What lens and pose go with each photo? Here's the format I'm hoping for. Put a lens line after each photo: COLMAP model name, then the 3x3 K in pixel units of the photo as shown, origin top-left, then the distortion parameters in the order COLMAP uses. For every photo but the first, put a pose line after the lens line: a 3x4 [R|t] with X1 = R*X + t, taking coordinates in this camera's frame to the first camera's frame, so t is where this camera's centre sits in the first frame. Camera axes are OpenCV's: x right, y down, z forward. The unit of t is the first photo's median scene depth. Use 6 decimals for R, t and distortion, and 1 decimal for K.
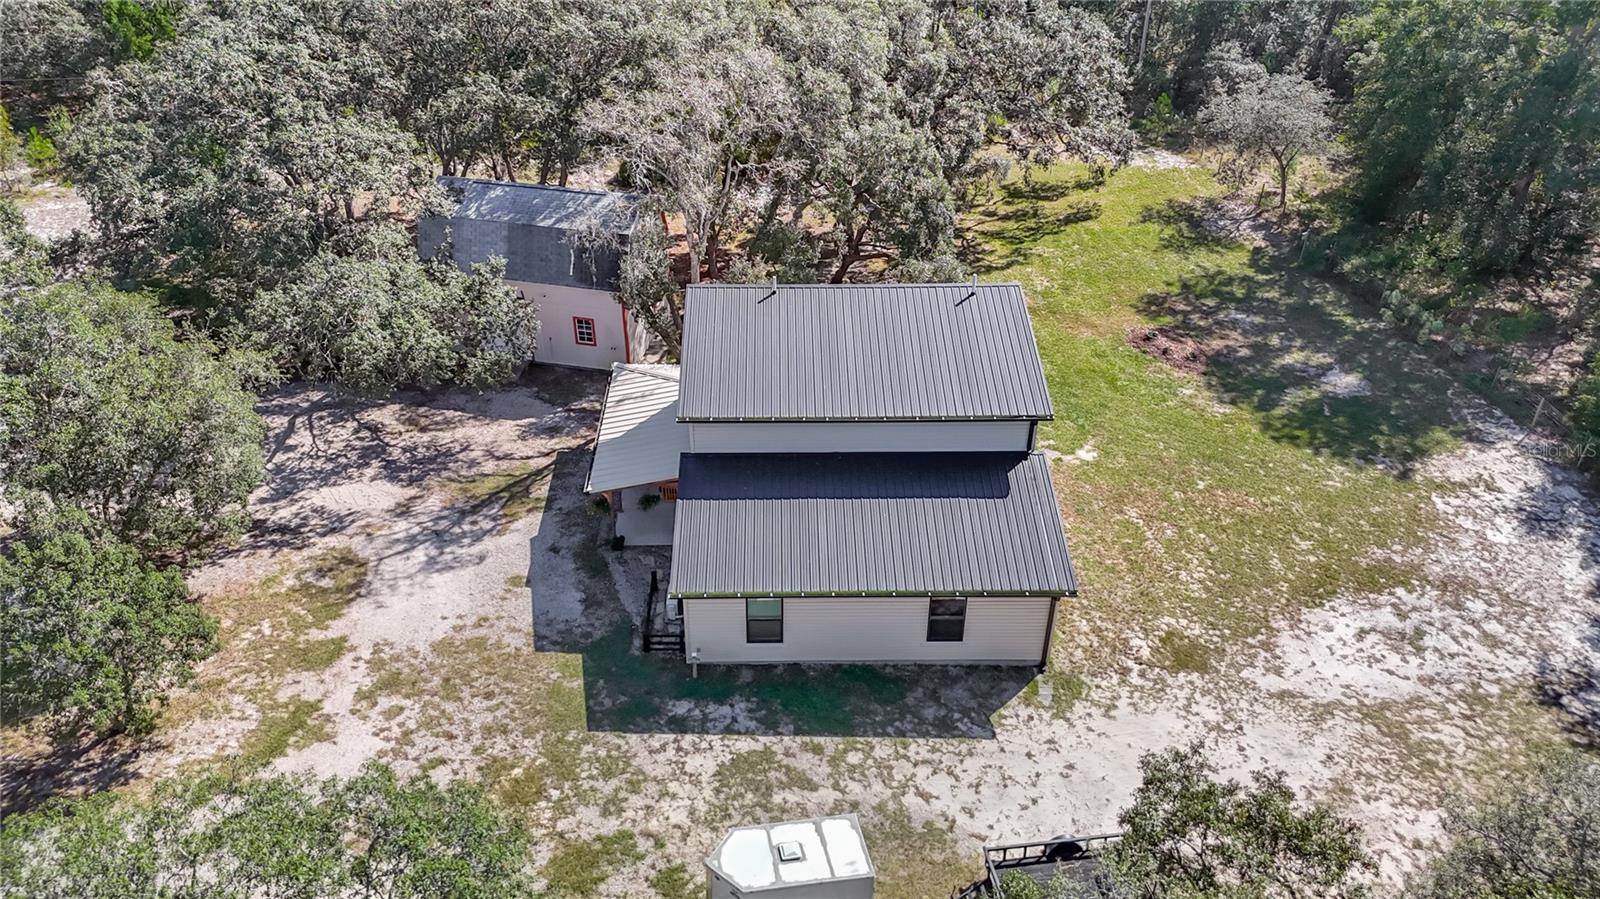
lens RADIAL K [[1197.5, 0, 800.0], [0, 1197.5, 449.5], [0, 0, 1]] dist [0.033773, -0.007754]
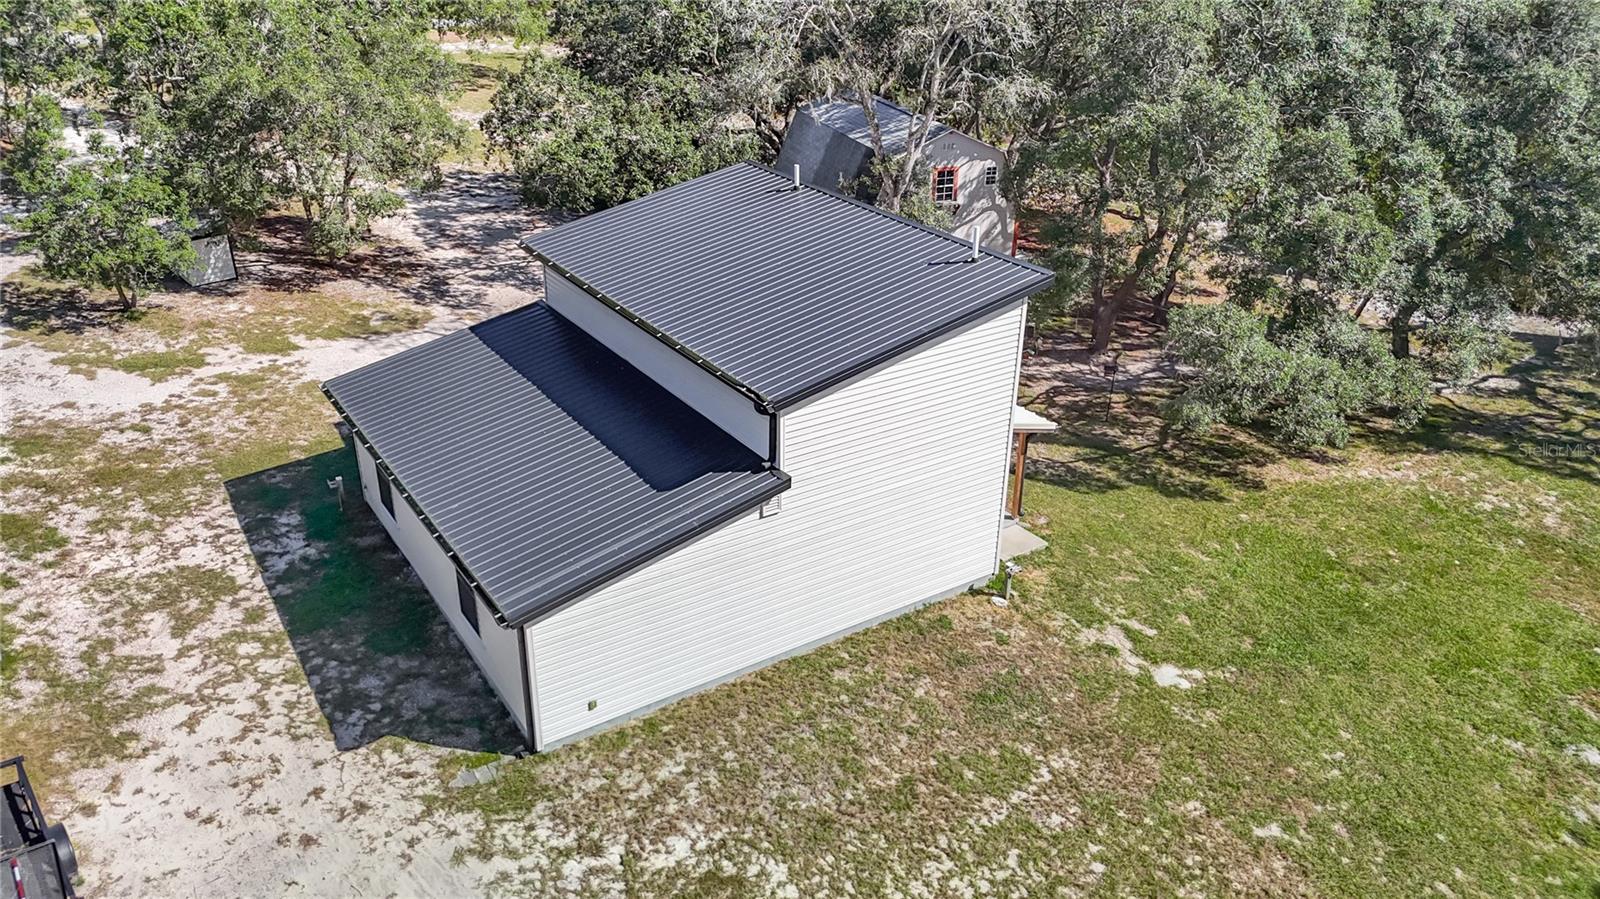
lens RADIAL K [[1197.5, 0, 800.0], [0, 1197.5, 449.5], [0, 0, 1]] dist [0.033773, -0.007754]
pose [[0.532027, 0.374491, -0.759410, 0.727420], [-0.482937, 0.870900, 0.091134, -0.076098], [0.695499, 0.318262, 0.644198, 0.714974]]
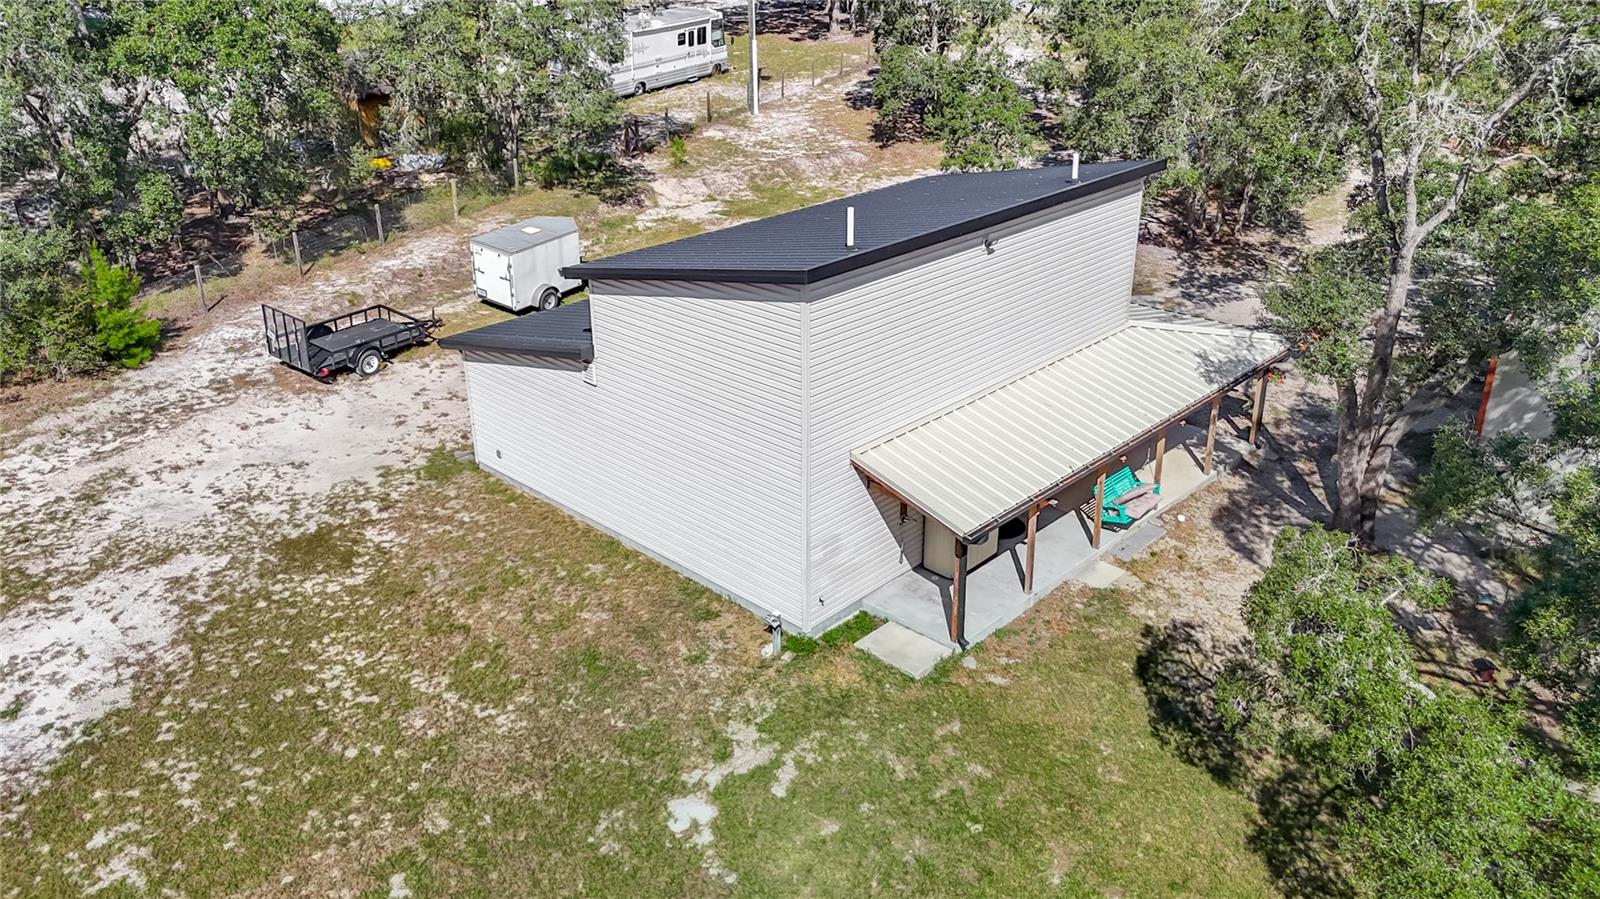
lens RADIAL K [[1197.5, 0, 800.0], [0, 1197.5, 449.5], [0, 0, 1]] dist [0.033773, -0.007754]
pose [[-0.710006, 0.285019, -0.643938, 0.611502], [-0.396694, 0.593648, 0.700154, -0.508985], [0.581830, 0.752560, -0.308428, 1.476097]]
